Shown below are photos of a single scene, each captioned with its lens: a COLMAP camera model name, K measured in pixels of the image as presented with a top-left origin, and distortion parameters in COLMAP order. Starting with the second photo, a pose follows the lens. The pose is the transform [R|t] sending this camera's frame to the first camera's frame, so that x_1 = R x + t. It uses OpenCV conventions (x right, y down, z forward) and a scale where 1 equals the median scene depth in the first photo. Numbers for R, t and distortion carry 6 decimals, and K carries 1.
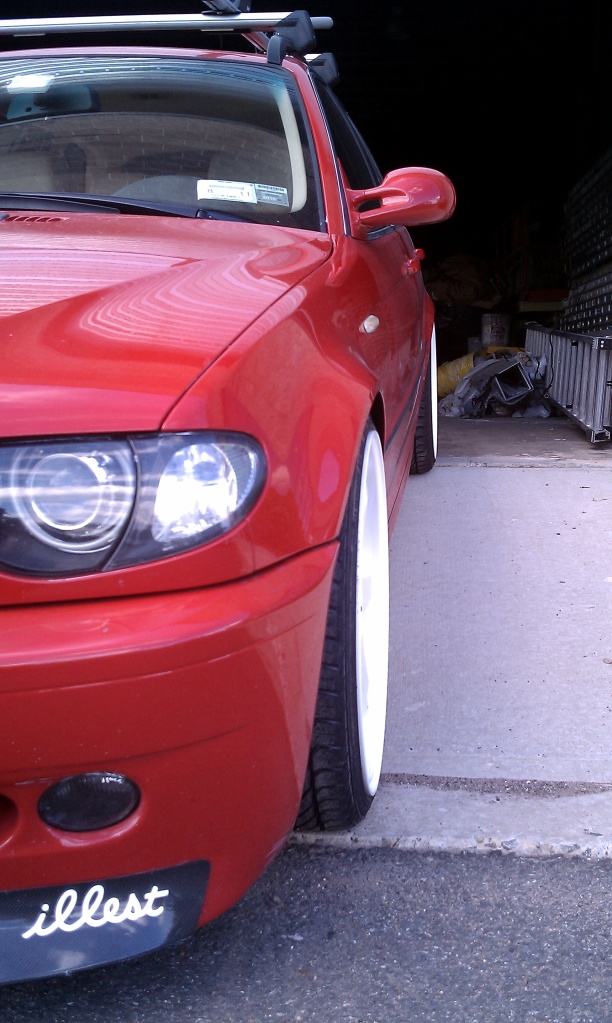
lens RADIAL K [[1099.1, 0, 320.4], [0, 1099.1, 528.5], [0, 0, 1]] dist [-0.034972, 0.000000]
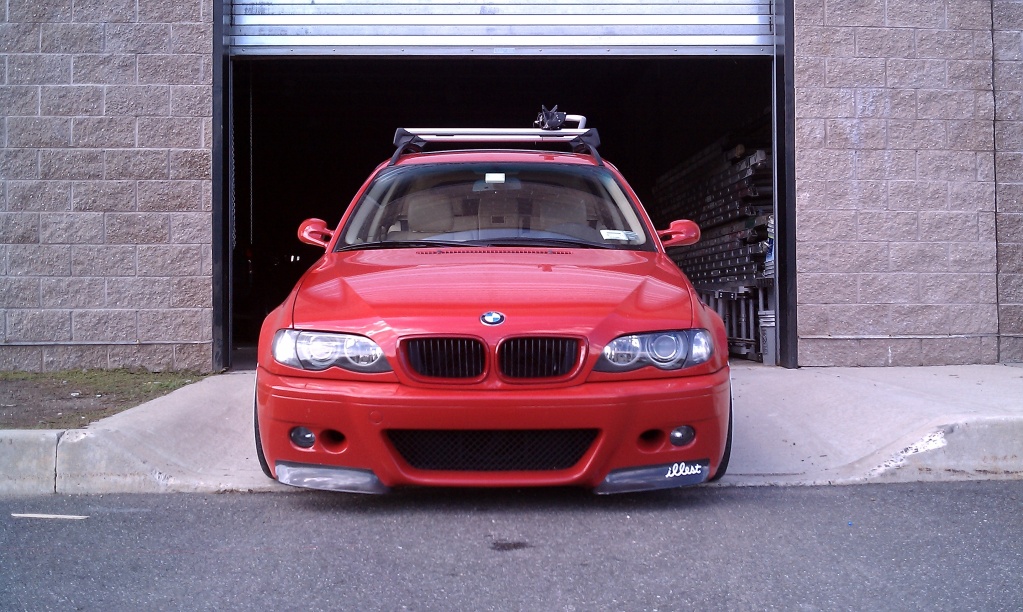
lens RADIAL K [[1099.1, 0, 515.5], [0, 1099.1, 301.3], [0, 0, 1]] dist [-0.034972, 0.000000]
pose [[0.990513, -0.015721, 0.136520, -1.152320], [0.037193, 0.987027, -0.156187, 0.341372], [-0.132294, 0.159783, 0.978247, -2.275606]]
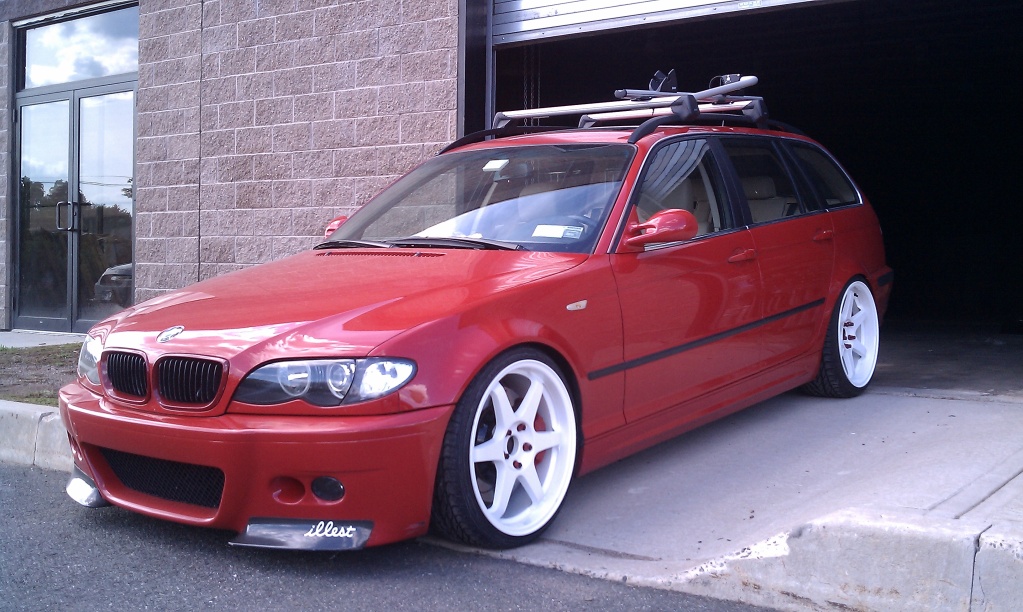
lens RADIAL K [[1099.1, 0, 545.7], [0, 1099.1, 292.0], [0, 0, 1]] dist [-0.034972, 0.000000]
pose [[0.879457, 0.008645, -0.475900, 1.541514], [-0.078727, 0.988706, -0.127526, 0.067249], [0.469423, 0.149619, 0.870205, -1.192753]]
